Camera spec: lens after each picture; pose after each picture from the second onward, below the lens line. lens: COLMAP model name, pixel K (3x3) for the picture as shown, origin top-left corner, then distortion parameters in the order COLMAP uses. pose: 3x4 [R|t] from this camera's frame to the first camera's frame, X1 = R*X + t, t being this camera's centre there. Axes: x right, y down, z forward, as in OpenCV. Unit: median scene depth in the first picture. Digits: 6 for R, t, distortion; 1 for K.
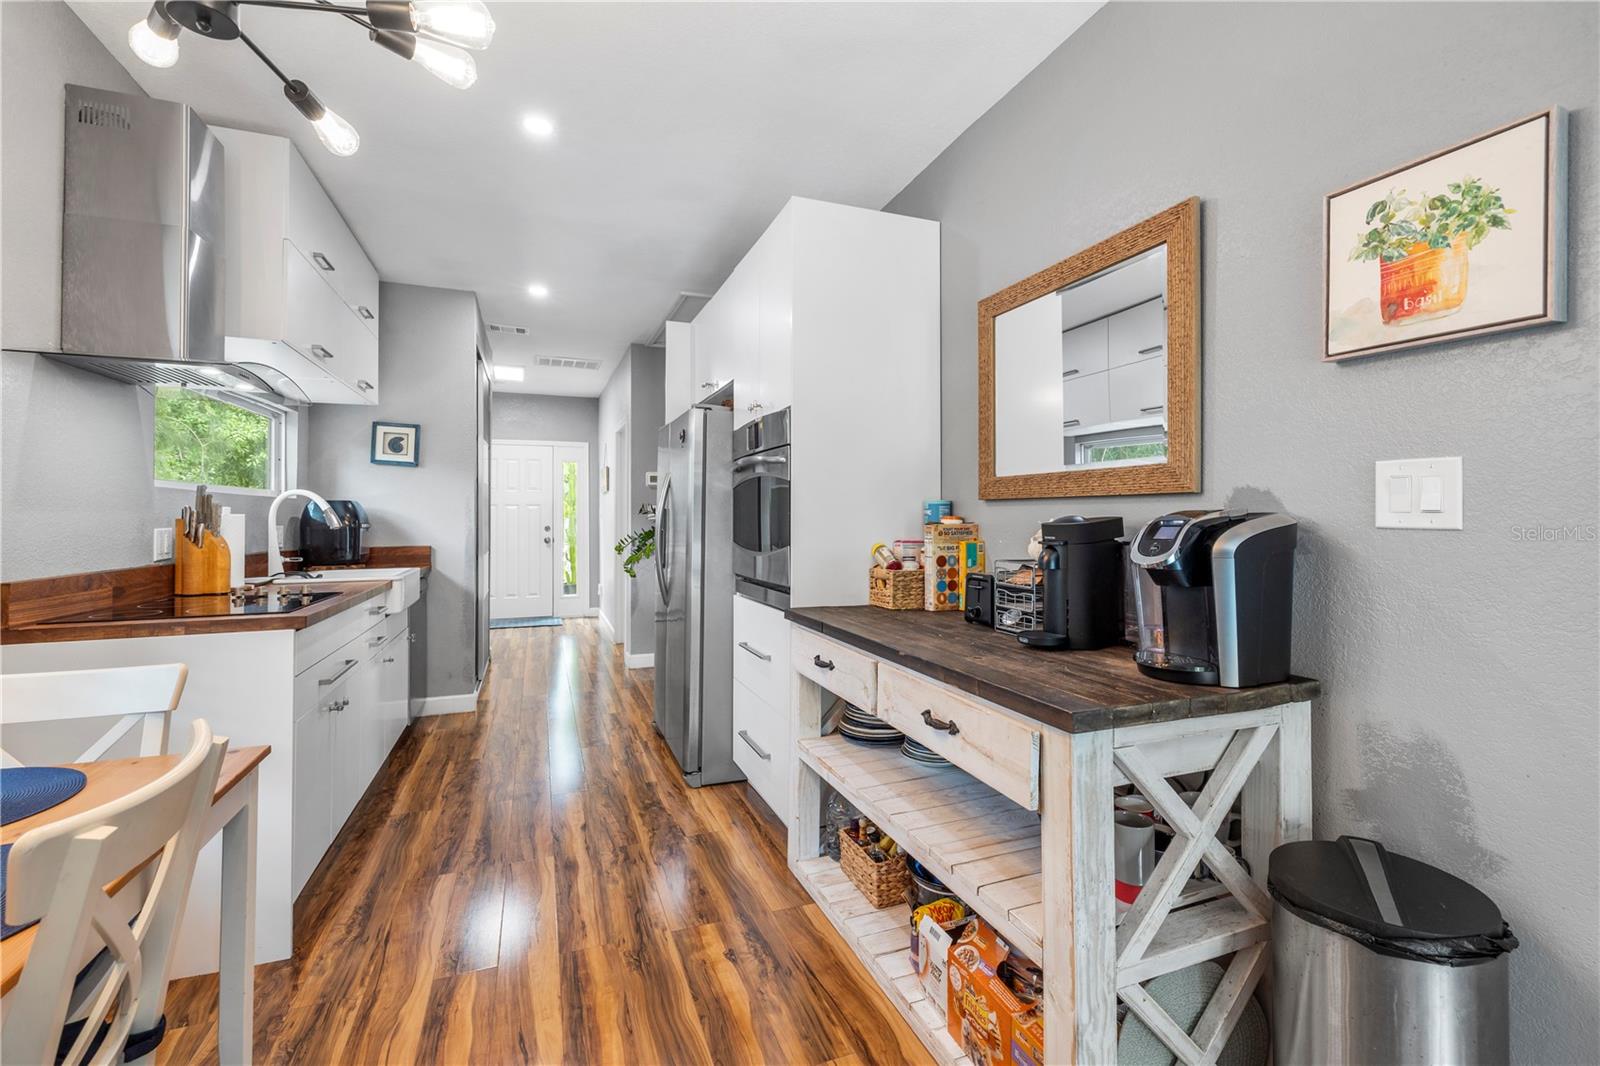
lens RADIAL K [[681.9, 0, 797.1], [0, 681.9, 504.7], [0, 0, 1]] dist [0.001319, 0.000328]
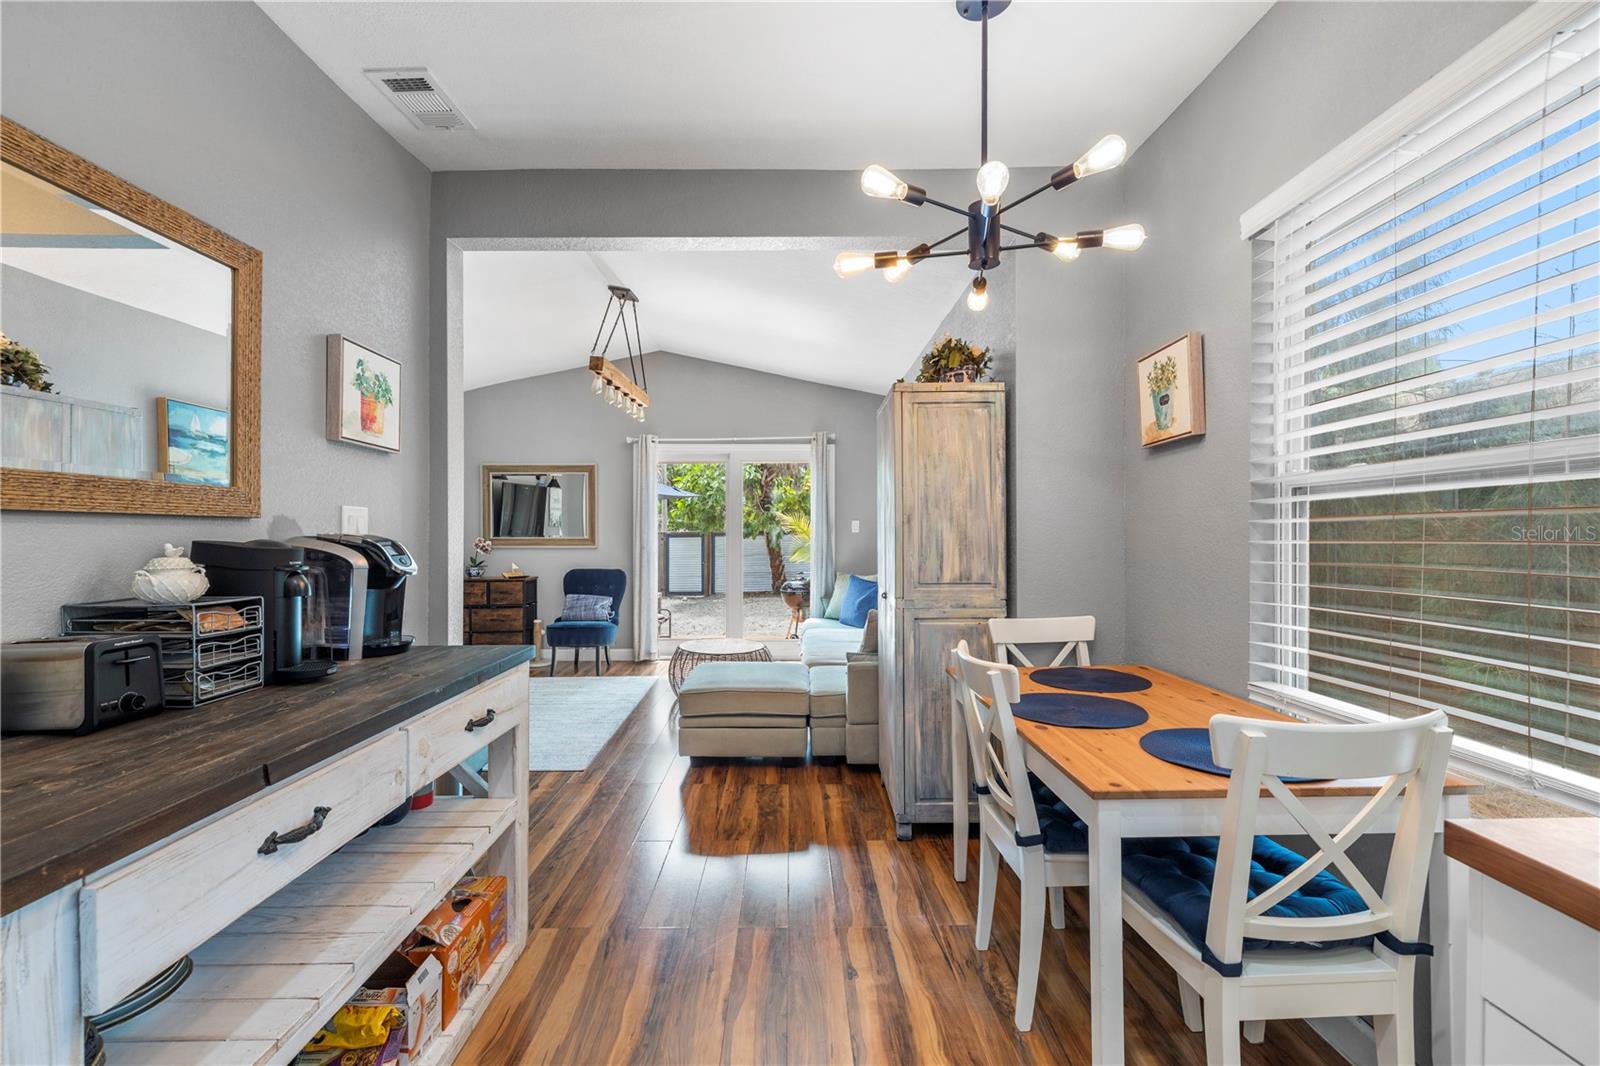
lens RADIAL K [[674.5, 0, 800.0], [0, 674.5, 533.0], [0, 0, 1]] dist [0.001533, 0.000014]
pose [[-0.938401, 0.002750, 0.345538, -0.289562], [-0.003360, 0.999848, -0.017082, 0.010583], [-0.345532, -0.017191, -0.938249, 0.799018]]
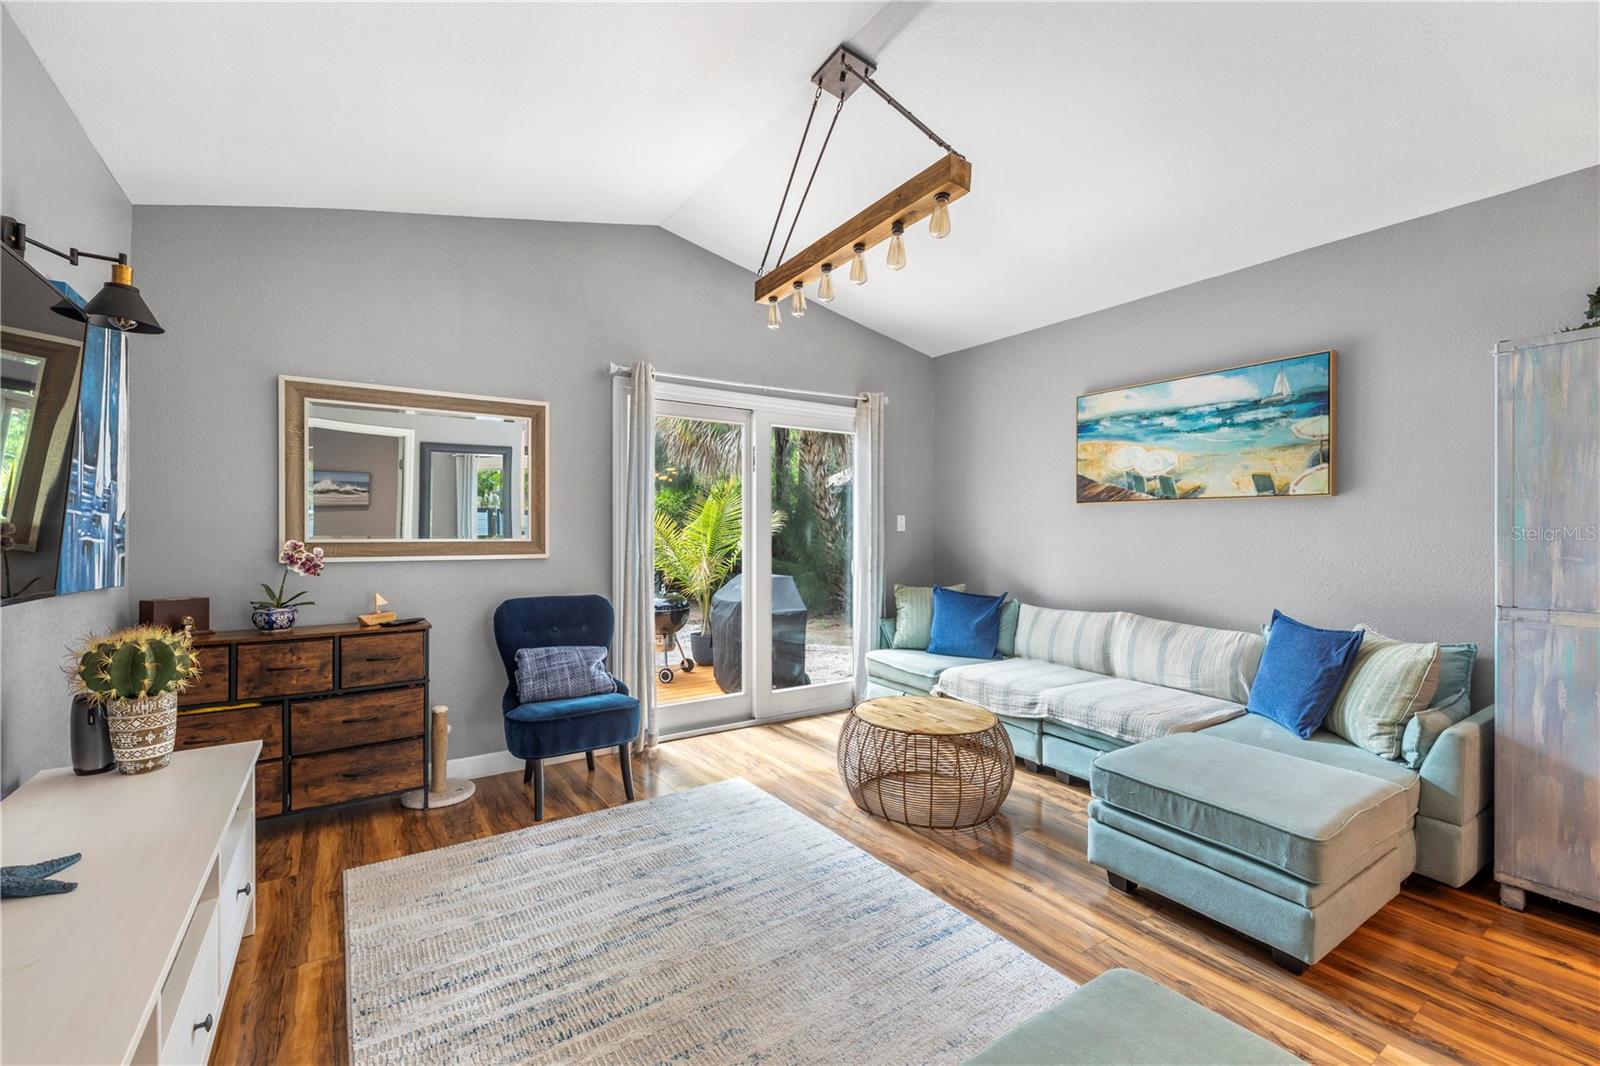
lens RADIAL K [[674.5, 0, 800.0], [0, 674.5, 533.0], [0, 0, 1]] dist [0.001533, 0.000014]
pose [[-0.974060, 0.002504, -0.226277, 0.719865], [0.007081, 0.999786, -0.019421, 0.006680], [0.226180, -0.020519, -0.973869, 0.329290]]
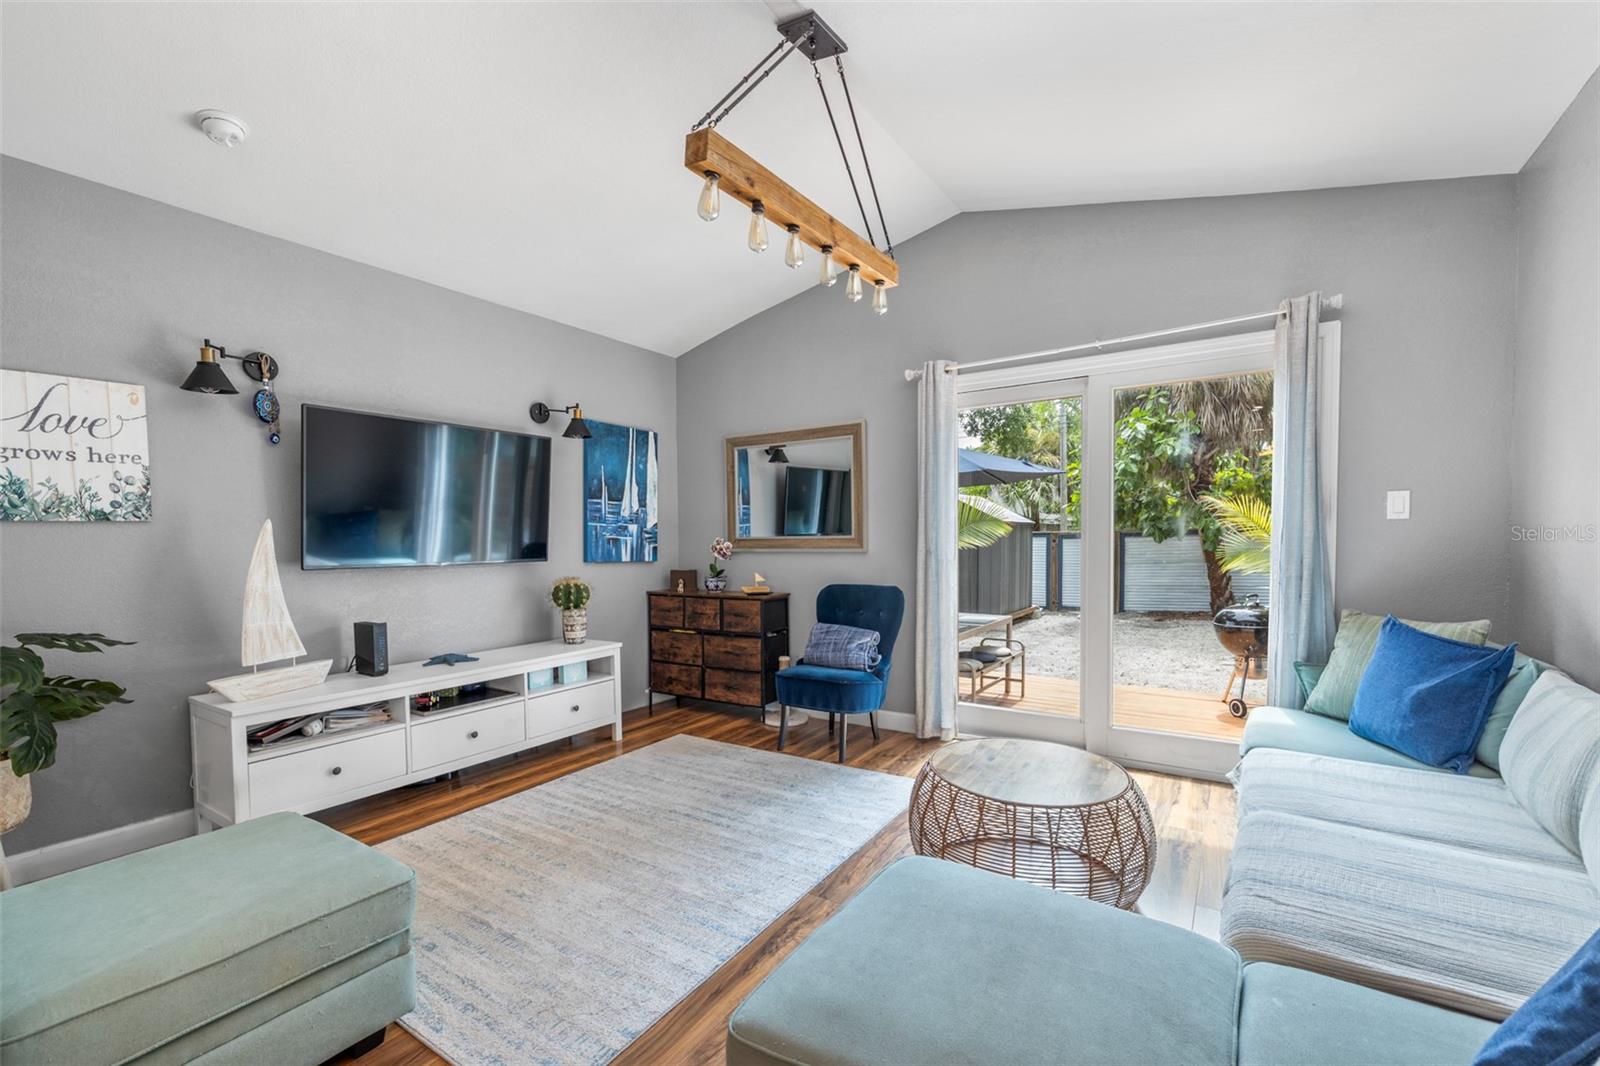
lens RADIAL K [[688.0, 0, 792.9], [0, 688.0, 563.0], [0, 0, 1]] dist [0.000444, 0.000299]
pose [[-0.580237, -0.021696, 0.814159, -0.044428], [-0.003626, 0.999704, 0.024056, 0.012100], [-0.814440, 0.011007, -0.580144, 0.072532]]
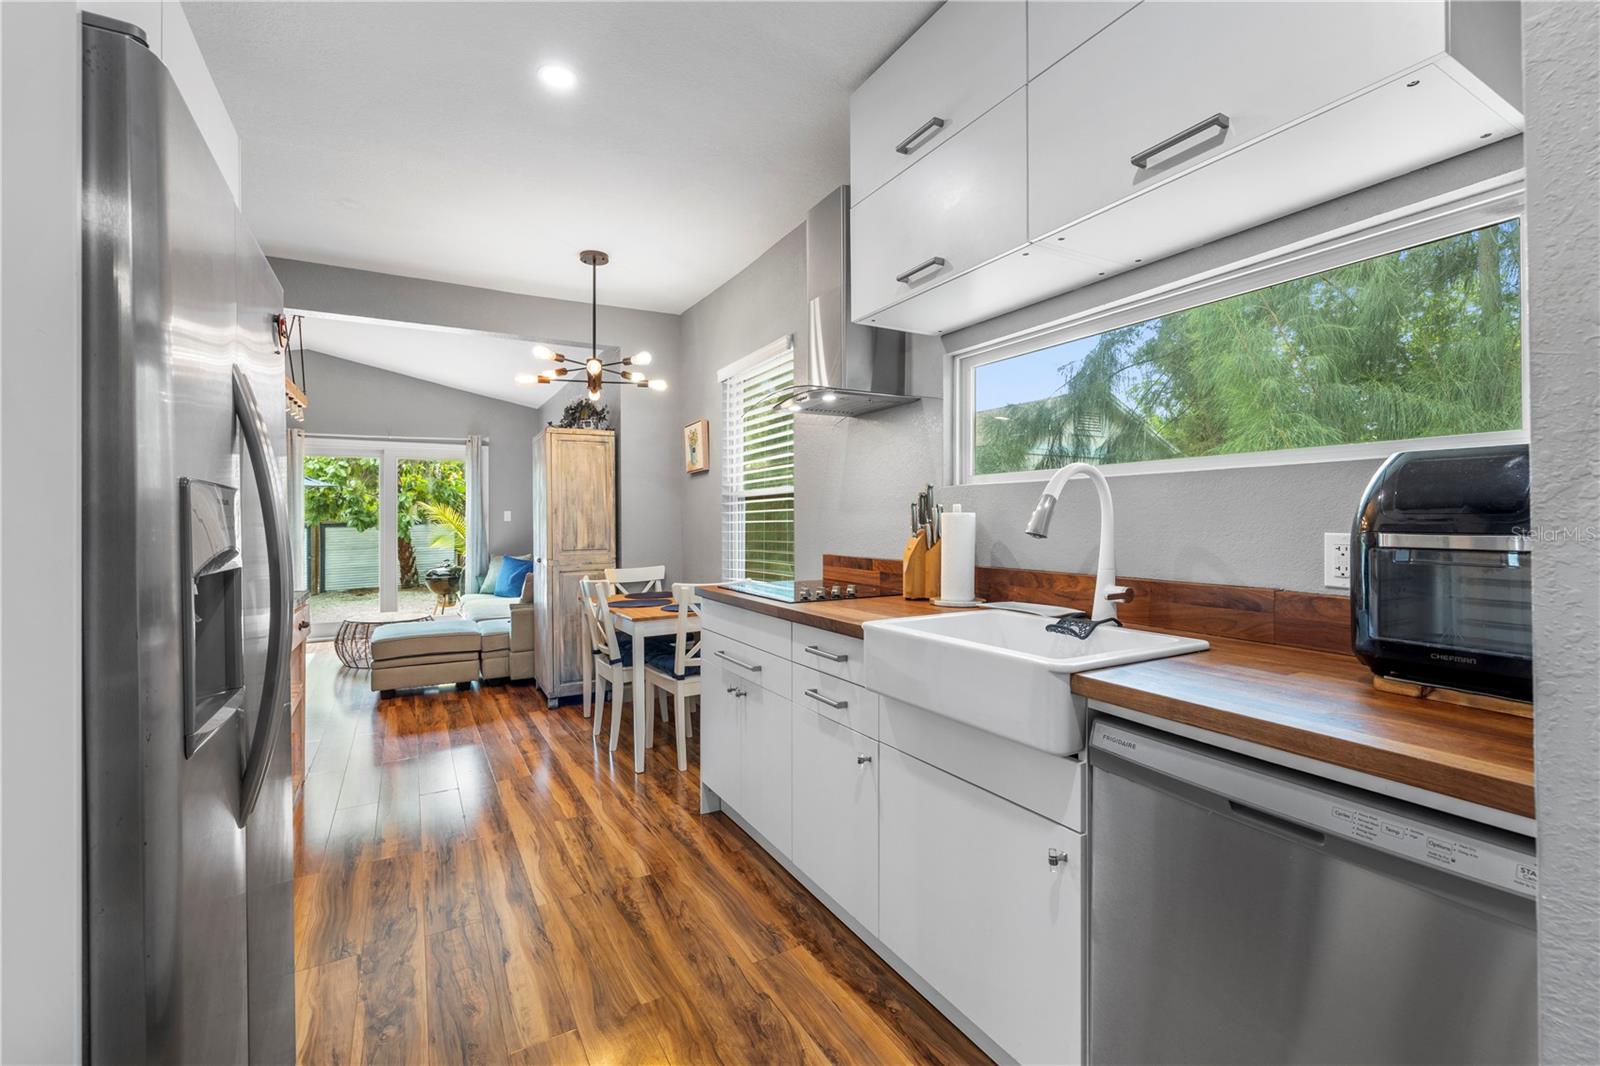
lens RADIAL K [[687.3, 0, 803.8], [0, 687.3, 516.9], [0, 0, 1]] dist [0.001339, 0.000028]
pose [[-0.987644, 0.006655, -0.156572, -0.397268], [0.010616, 0.999644, -0.024476, 0.028667], [0.156353, -0.025836, -0.987363, 1.376678]]
